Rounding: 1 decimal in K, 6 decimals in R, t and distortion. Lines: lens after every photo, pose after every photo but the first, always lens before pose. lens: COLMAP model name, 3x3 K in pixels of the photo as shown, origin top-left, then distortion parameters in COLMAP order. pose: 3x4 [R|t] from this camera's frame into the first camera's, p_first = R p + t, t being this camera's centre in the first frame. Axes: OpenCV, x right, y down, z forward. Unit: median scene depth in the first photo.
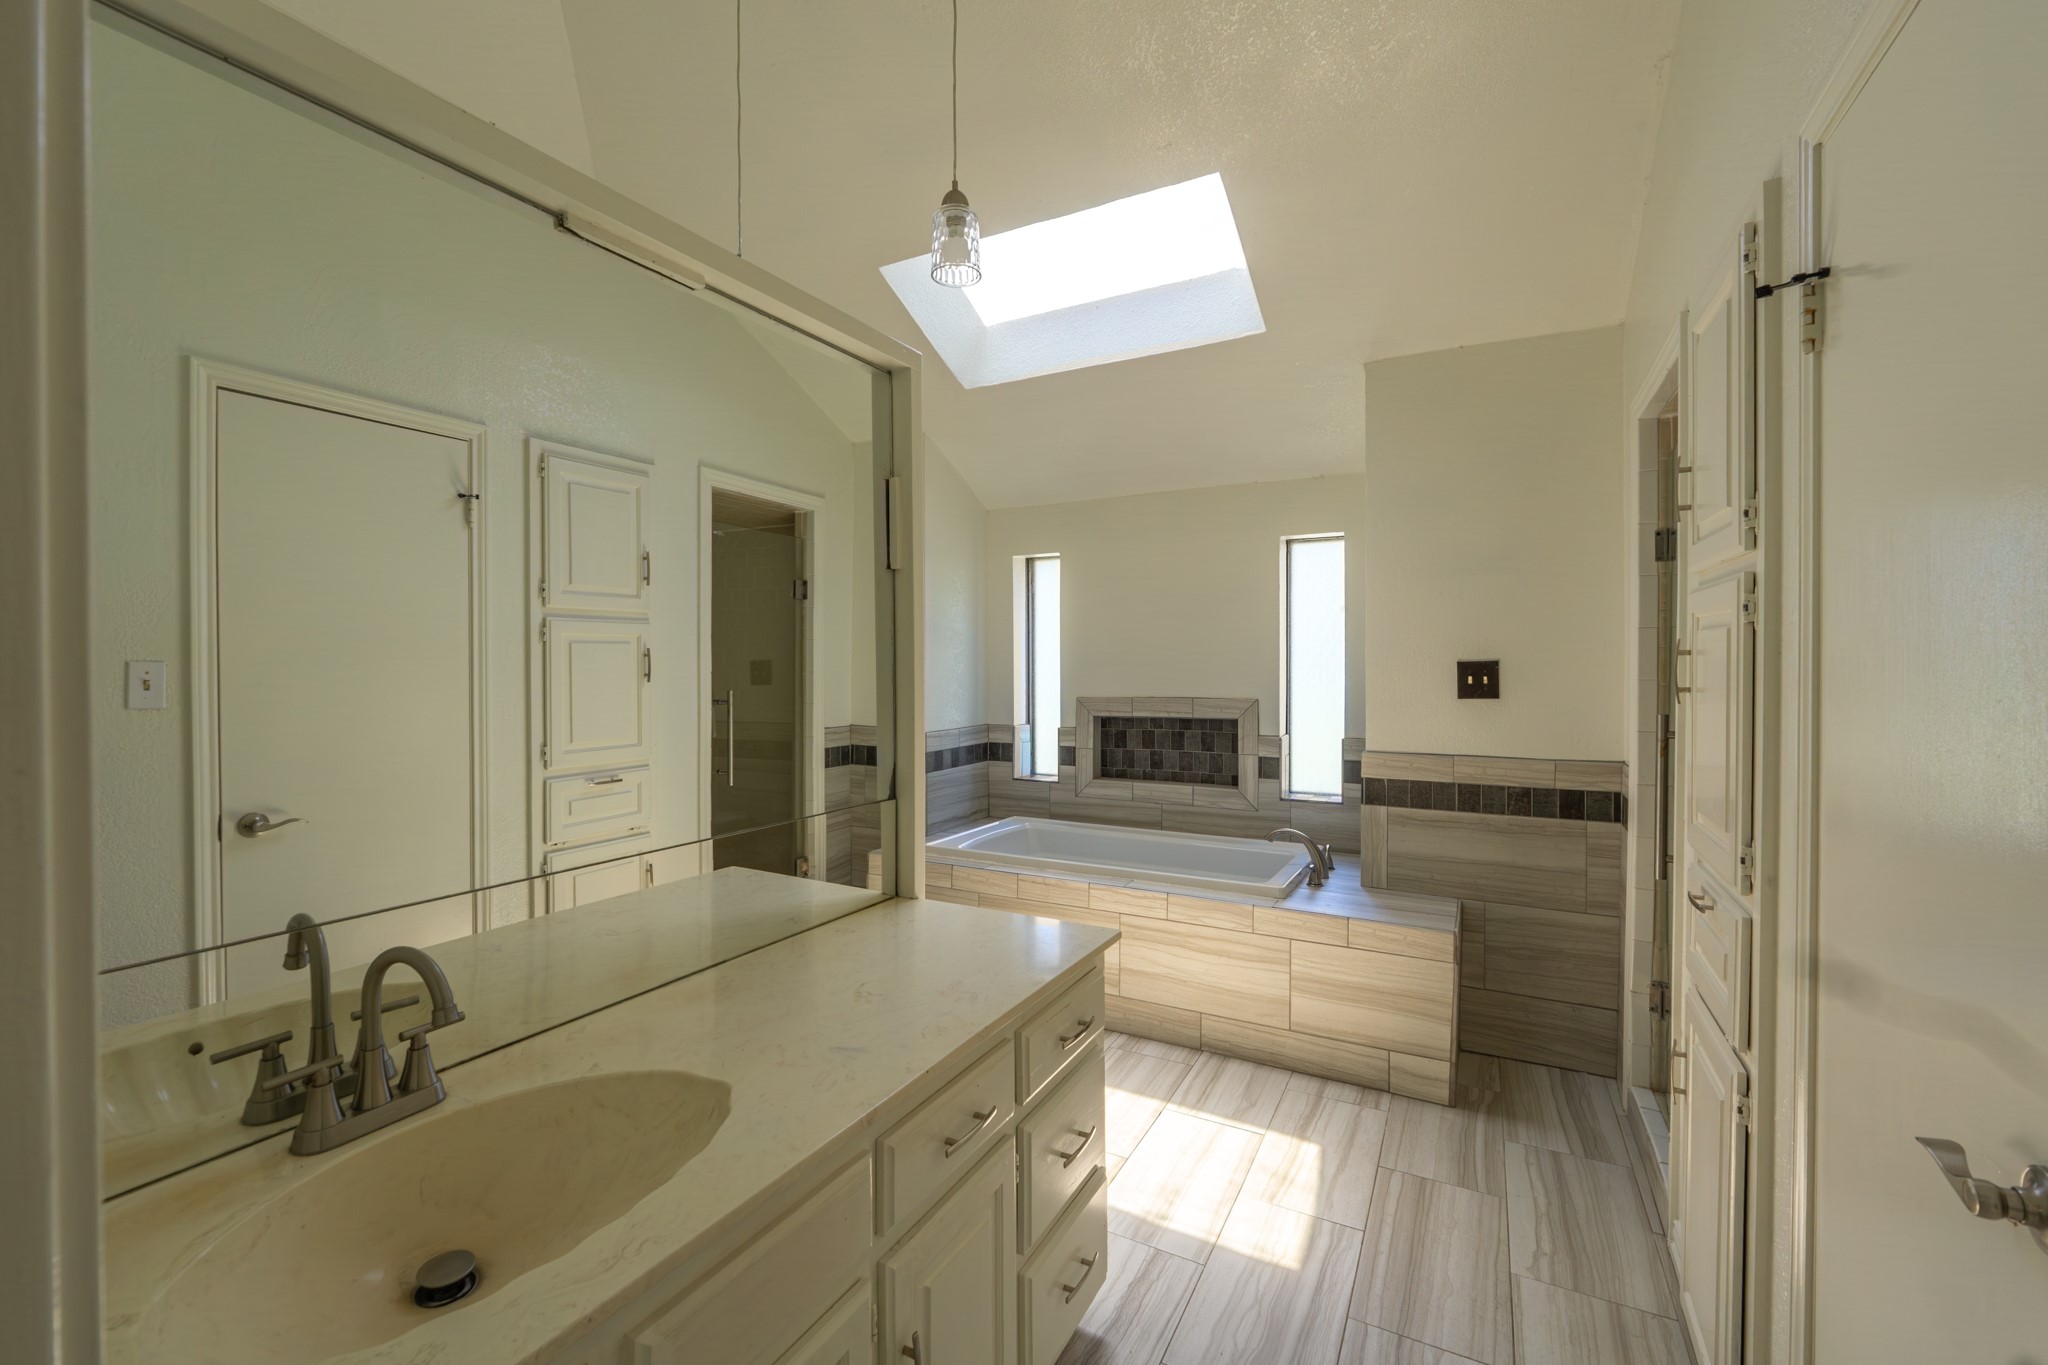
lens RADIAL K [[844.2, 0, 1024.0], [0, 844.2, 682.5], [0, 0, 1]] dist [0.000920, 0.000074]
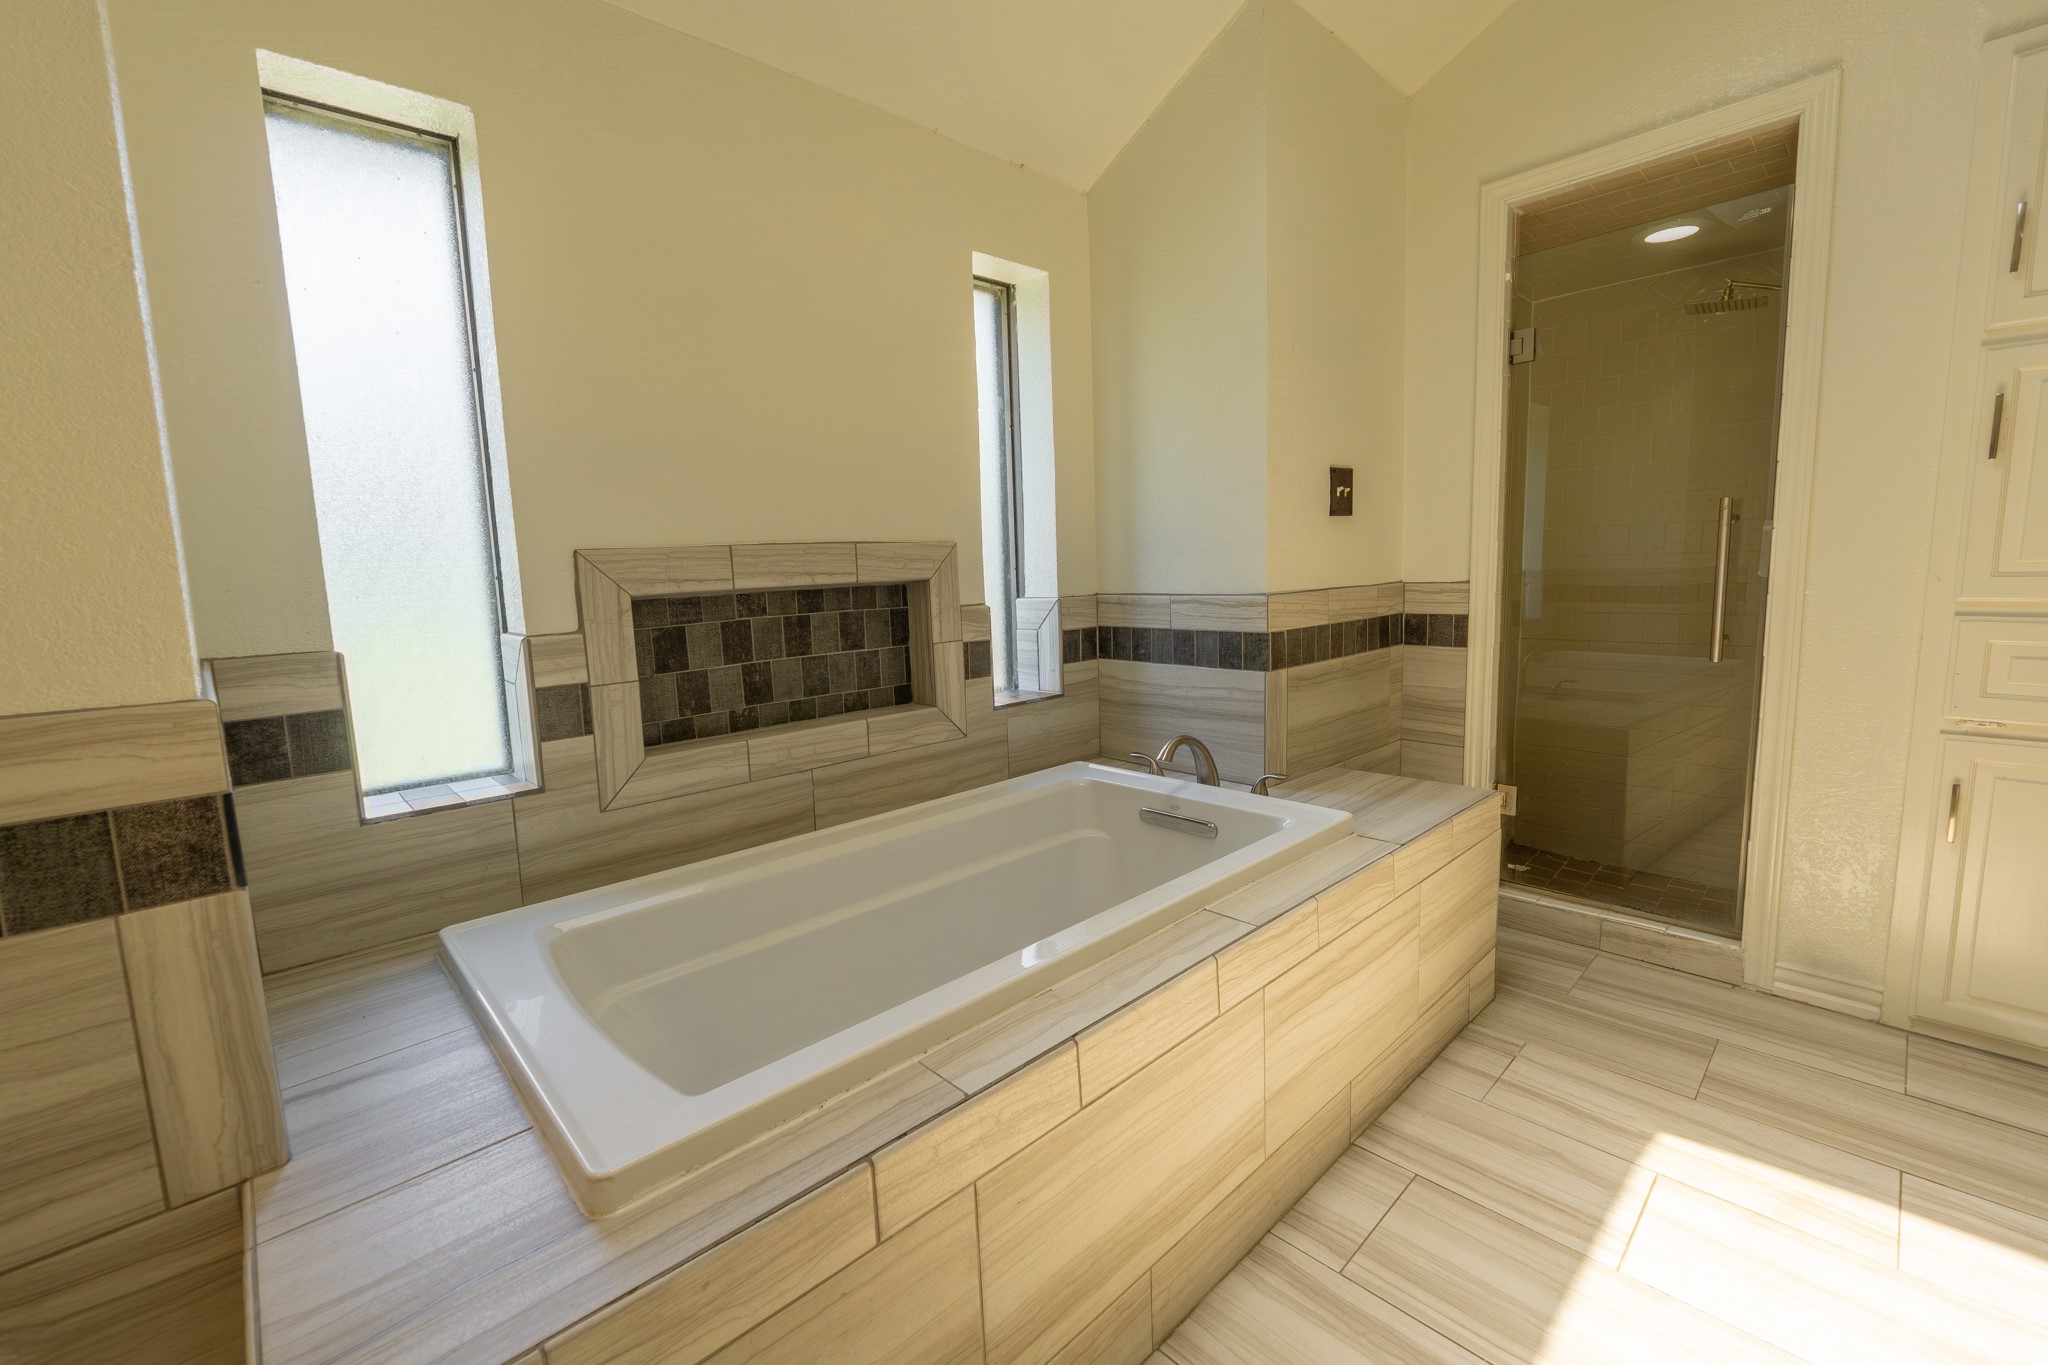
lens RADIAL K [[844.2, 0, 1024.0], [0, 844.2, 682.5], [0, 0, 1]] dist [0.000920, 0.000074]
pose [[0.316577, -0.139825, 0.938205, -0.240063], [0.053377, 0.990135, 0.129553, 0.040455], [-0.947064, 0.009065, 0.320917, 0.741383]]
